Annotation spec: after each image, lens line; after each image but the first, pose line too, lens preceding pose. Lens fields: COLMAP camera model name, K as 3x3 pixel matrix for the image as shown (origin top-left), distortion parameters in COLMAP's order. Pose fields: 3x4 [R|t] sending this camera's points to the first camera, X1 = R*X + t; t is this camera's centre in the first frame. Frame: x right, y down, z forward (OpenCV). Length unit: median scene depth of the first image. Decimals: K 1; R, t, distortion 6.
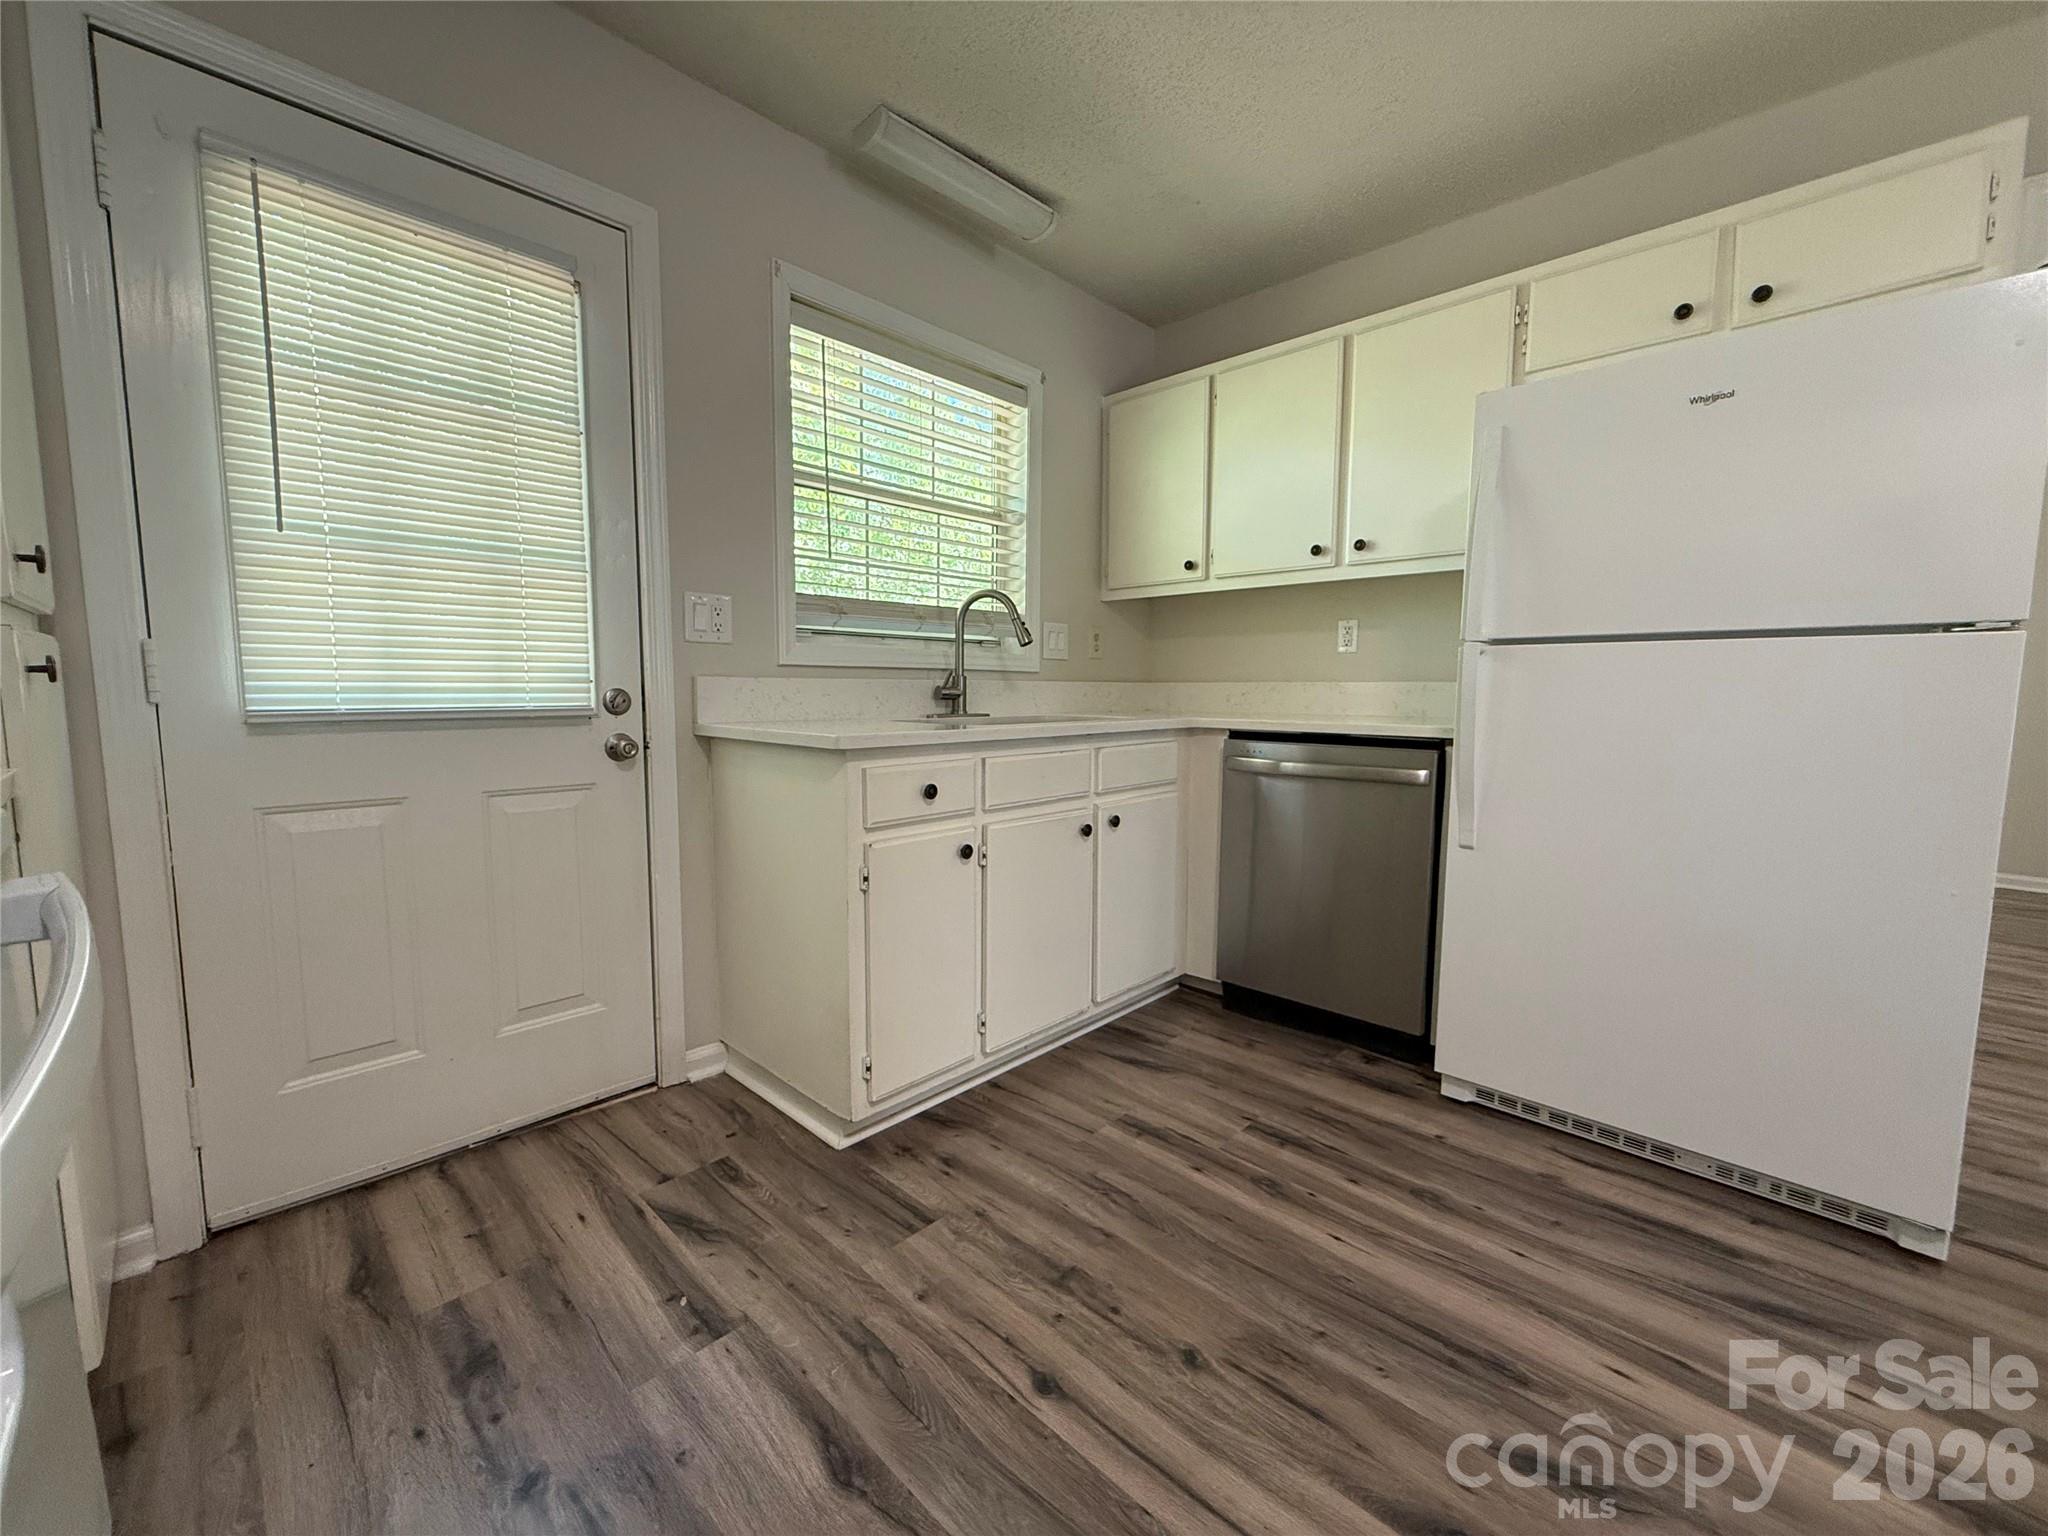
lens RADIAL K [[814.4, 0, 1015.8], [0, 814.4, 767.2], [0, 0, 1]] dist [-0.001129, -0.000020]
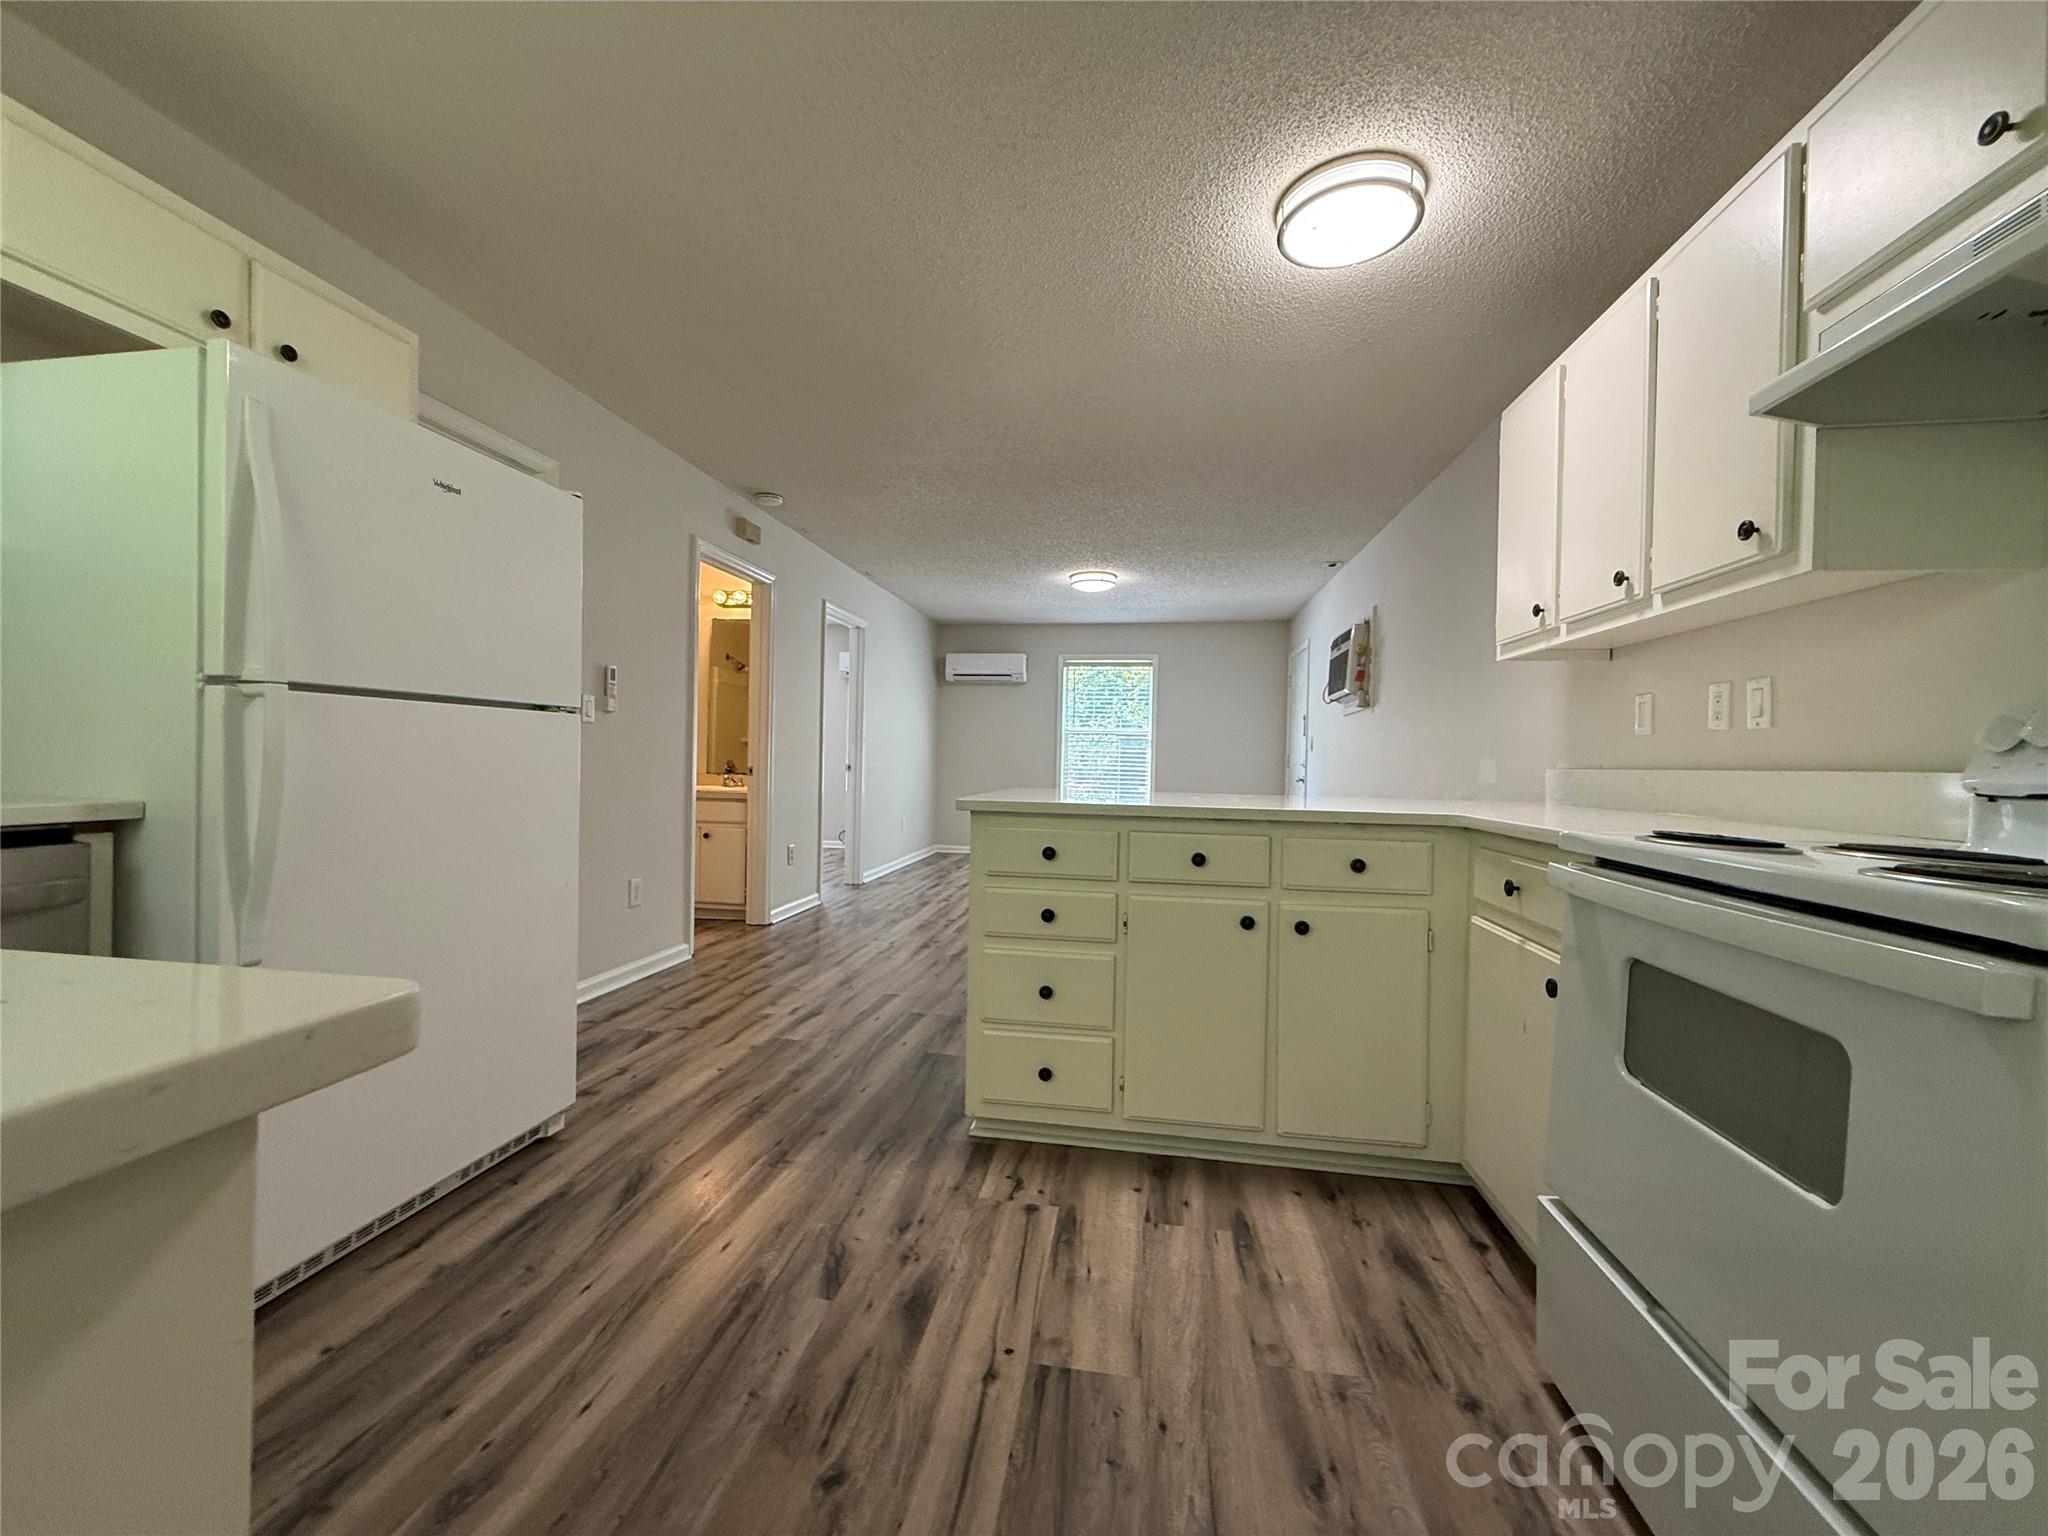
lens RADIAL K [[814.4, 0, 1017.7], [0, 814.4, 771.1], [0, 0, 1]] dist [-0.001129, -0.000020]
pose [[-0.573072, -0.029666, 0.818968, -0.508854], [0.057093, 0.995471, 0.076011, -0.107129], [-0.817514, 0.090317, -0.568783, 1.020901]]
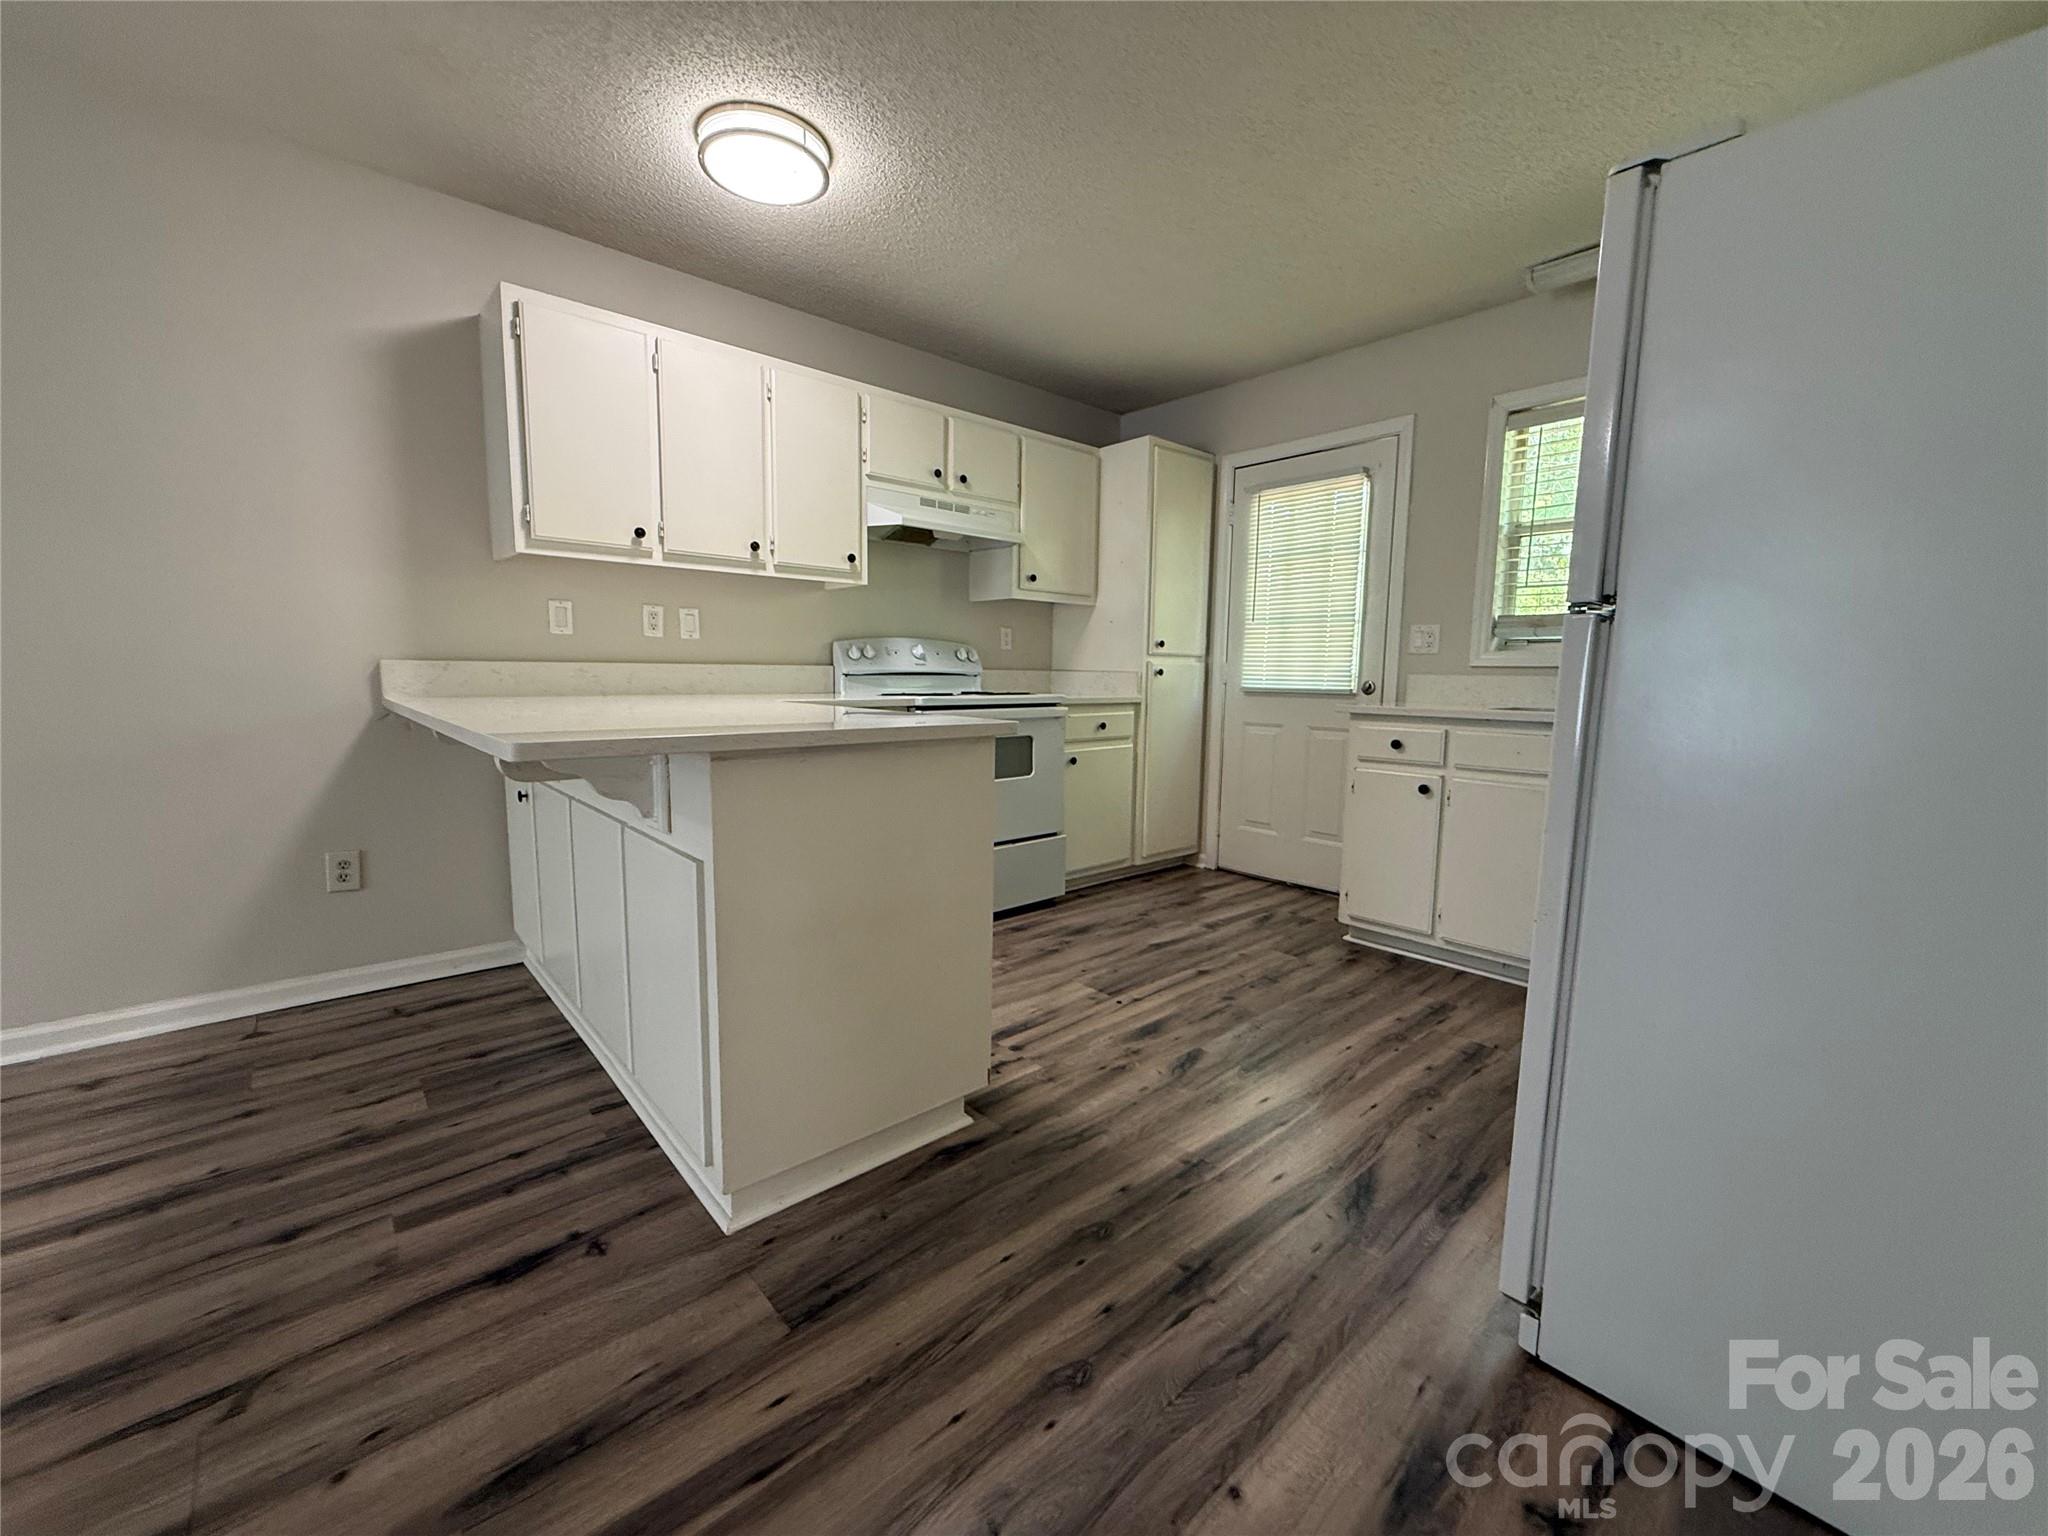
lens RADIAL K [[814.4, 0, 1022.9], [0, 814.4, 767.5], [0, 0, 1]] dist [-0.001129, -0.000020]
pose [[-0.071550, 0.109889, -0.991365, 1.803160], [-0.115784, 0.986278, 0.117682, -0.034346], [0.990694, 0.123205, -0.057845, 0.417552]]
